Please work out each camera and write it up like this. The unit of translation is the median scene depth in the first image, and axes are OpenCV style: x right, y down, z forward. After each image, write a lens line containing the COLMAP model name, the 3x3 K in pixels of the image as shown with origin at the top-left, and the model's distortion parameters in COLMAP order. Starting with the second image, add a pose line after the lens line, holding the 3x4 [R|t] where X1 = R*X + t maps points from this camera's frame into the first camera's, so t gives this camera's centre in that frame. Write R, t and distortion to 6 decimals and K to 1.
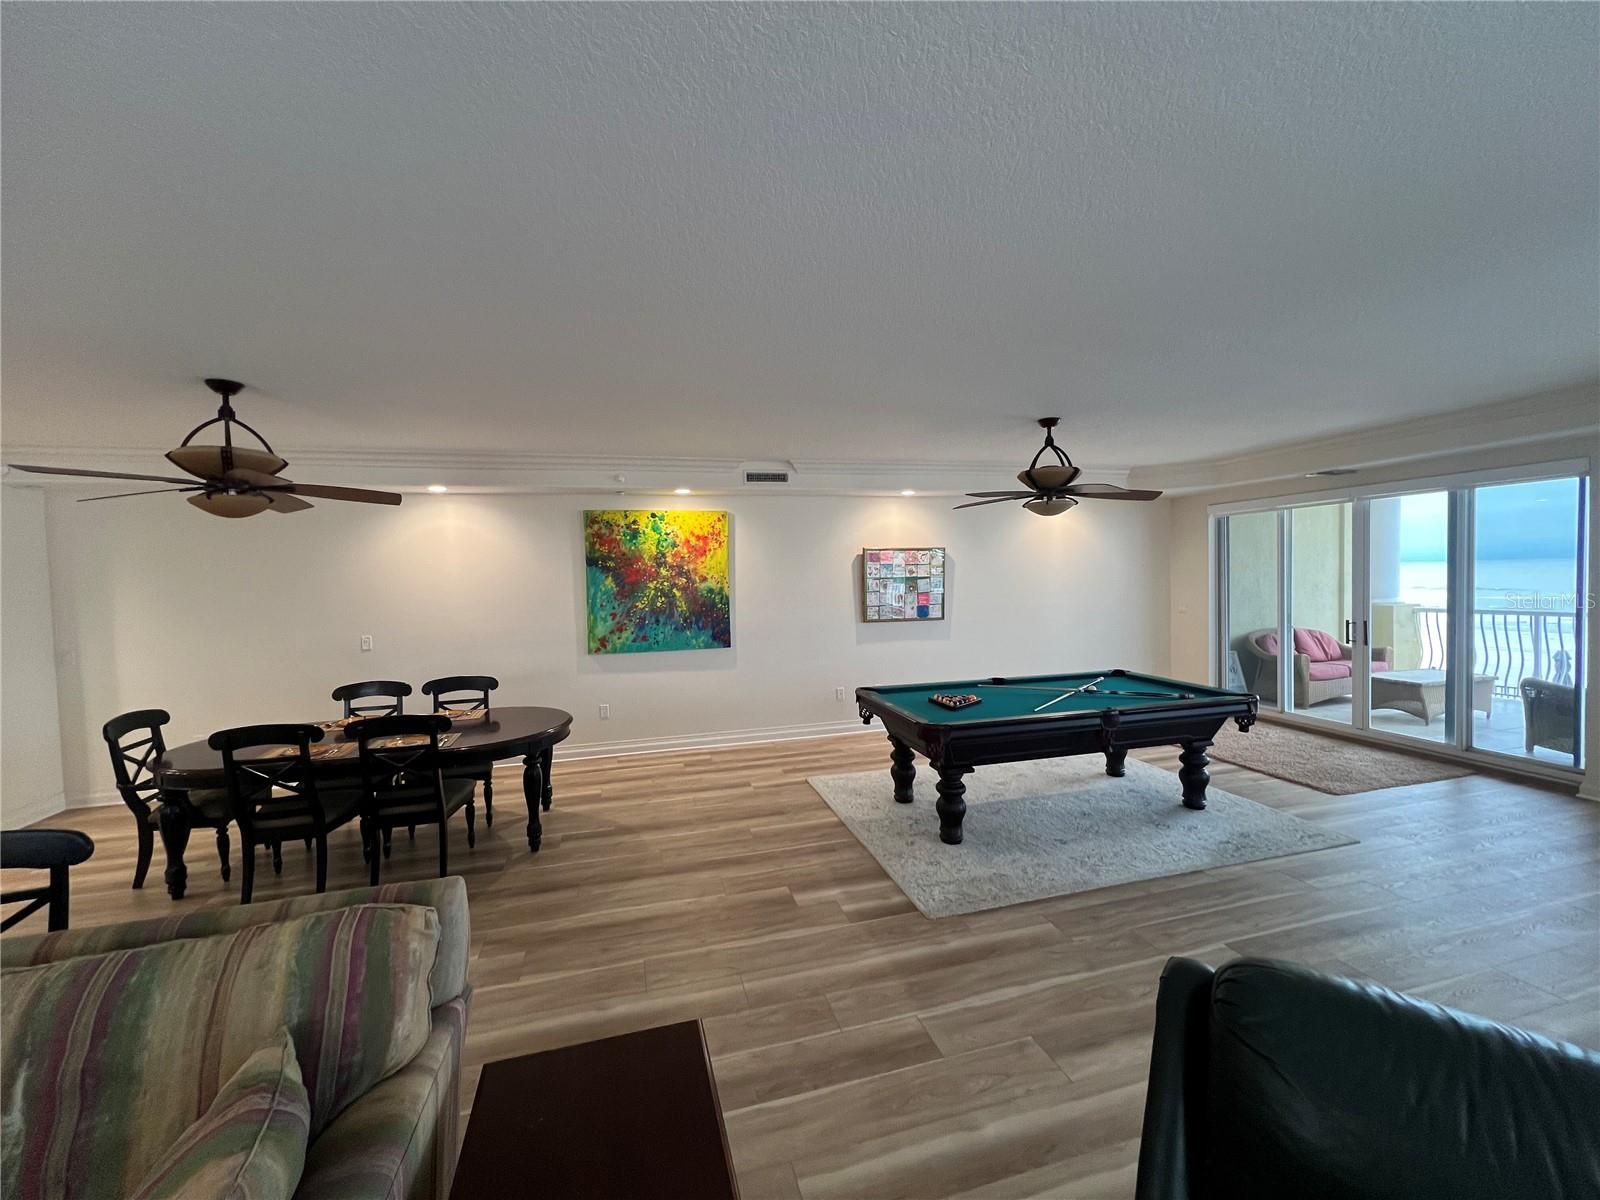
lens RADIAL K [[635.6, 0, 796.5], [0, 635.6, 599.1], [0, 0, 1]] dist [0.000346, 0.000074]
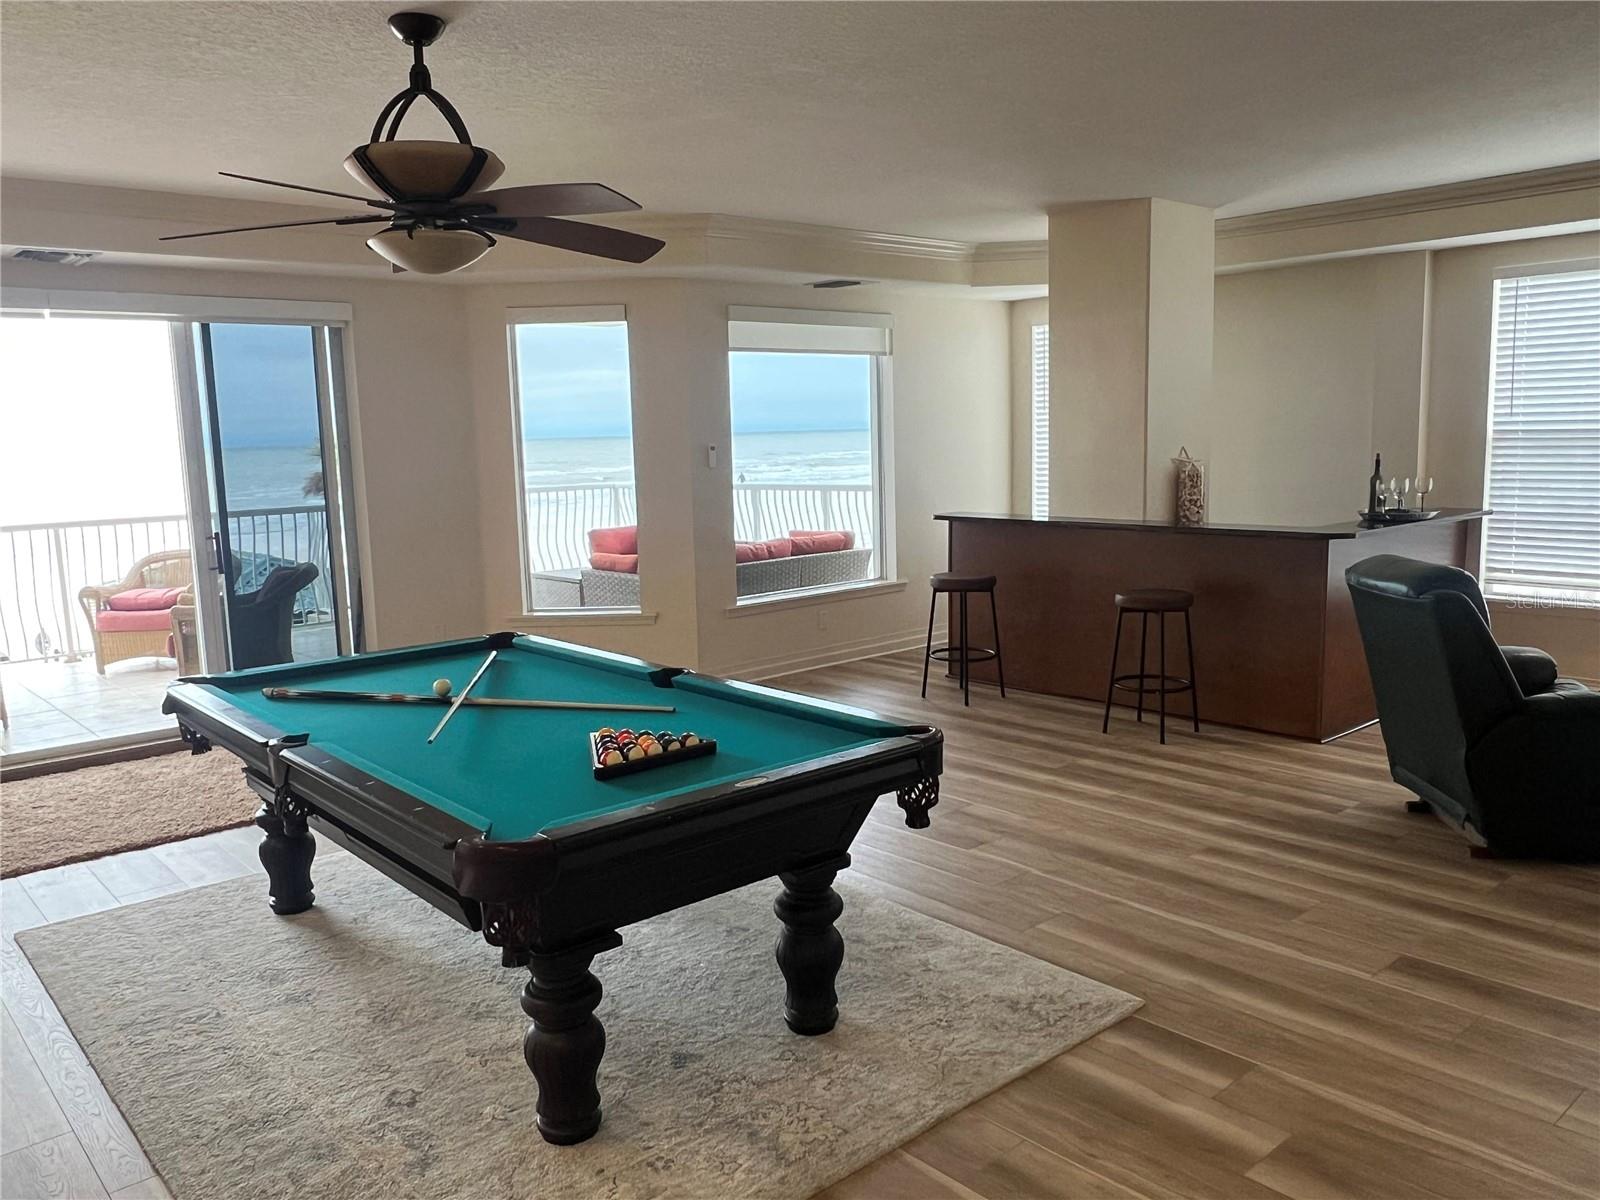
lens RADIAL K [[1207.9, 0, 800.0], [0, 1207.9, 600.0], [0, 0, 1]] dist [0.000776, -0.000119]
pose [[-0.447790, -0.080725, 0.890487, -0.297471], [0.073679, 0.989198, 0.126724, -0.006500], [-0.891098, 0.122356, -0.437006, 0.863838]]
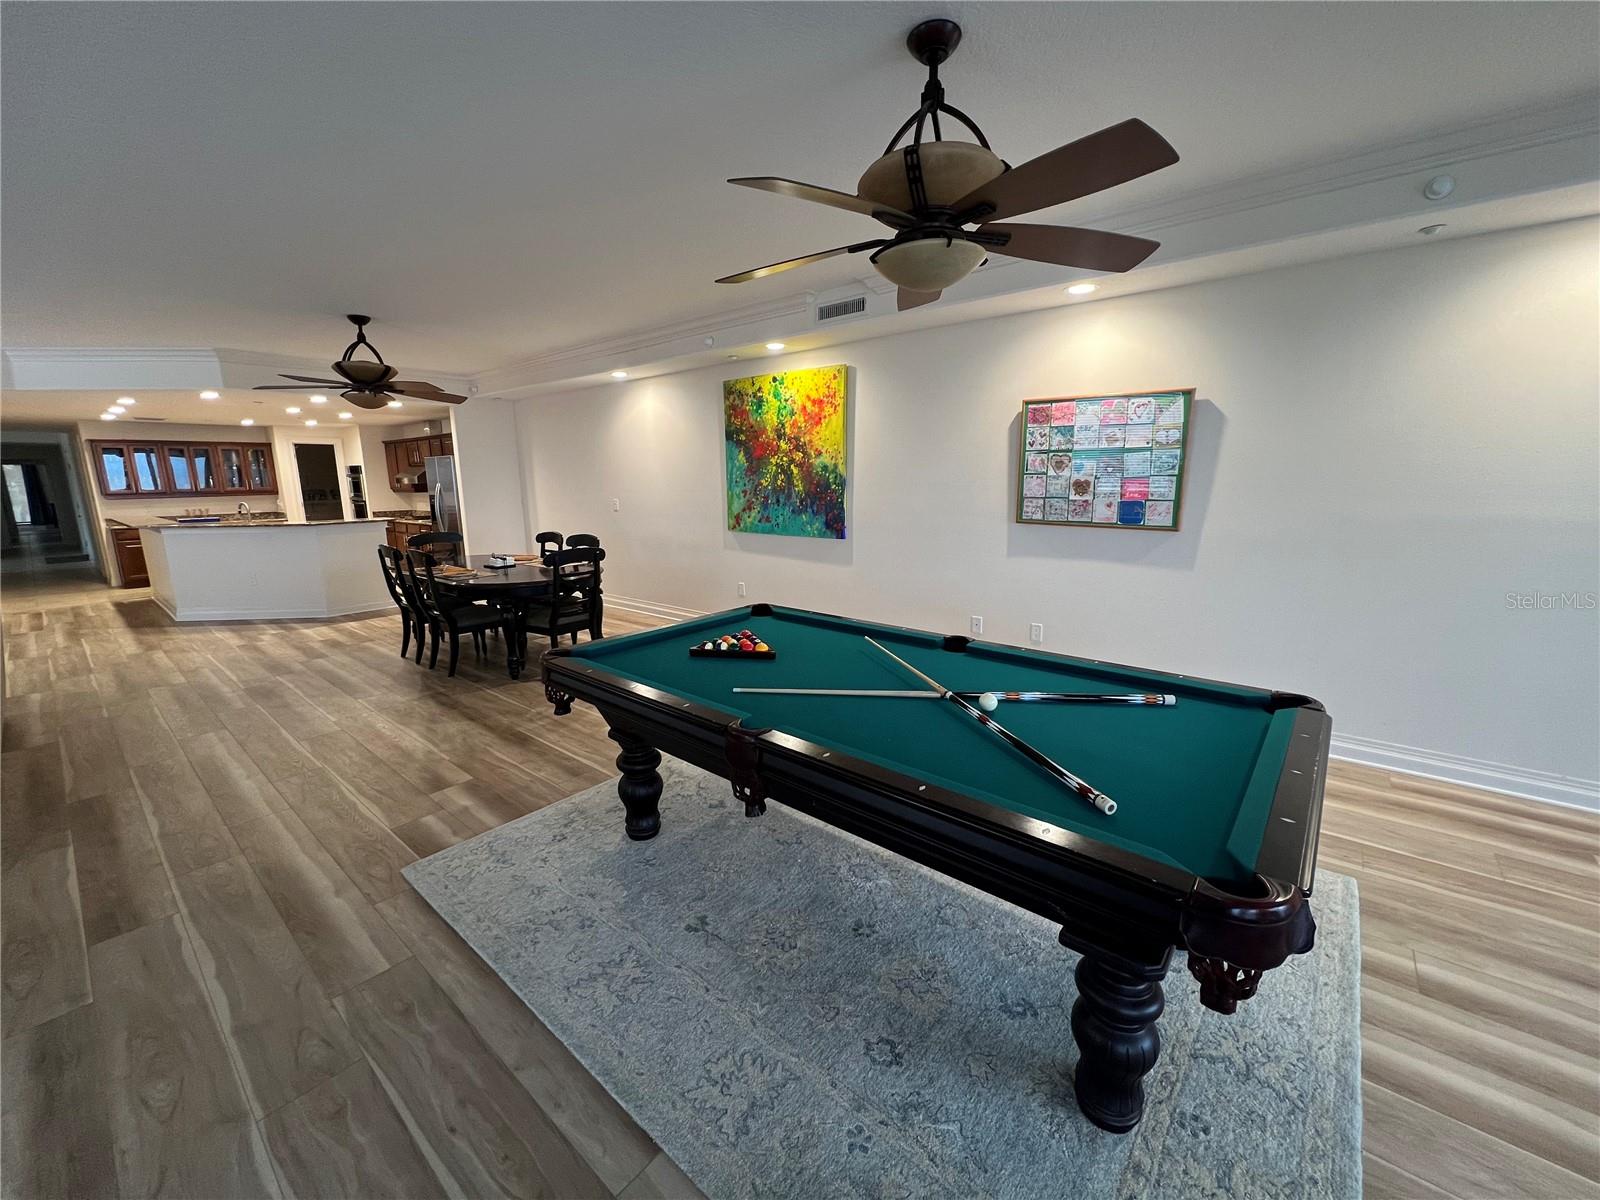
lens RADIAL K [[635.6, 0, 796.5], [0, 635.6, 599.1], [0, 0, 1]] dist [0.000346, 0.000074]
pose [[0.572636, 0.175799, -0.800739, 0.547546], [-0.033755, 0.980965, 0.191227, -0.002635], [0.819115, -0.082475, 0.567670, 0.498197]]
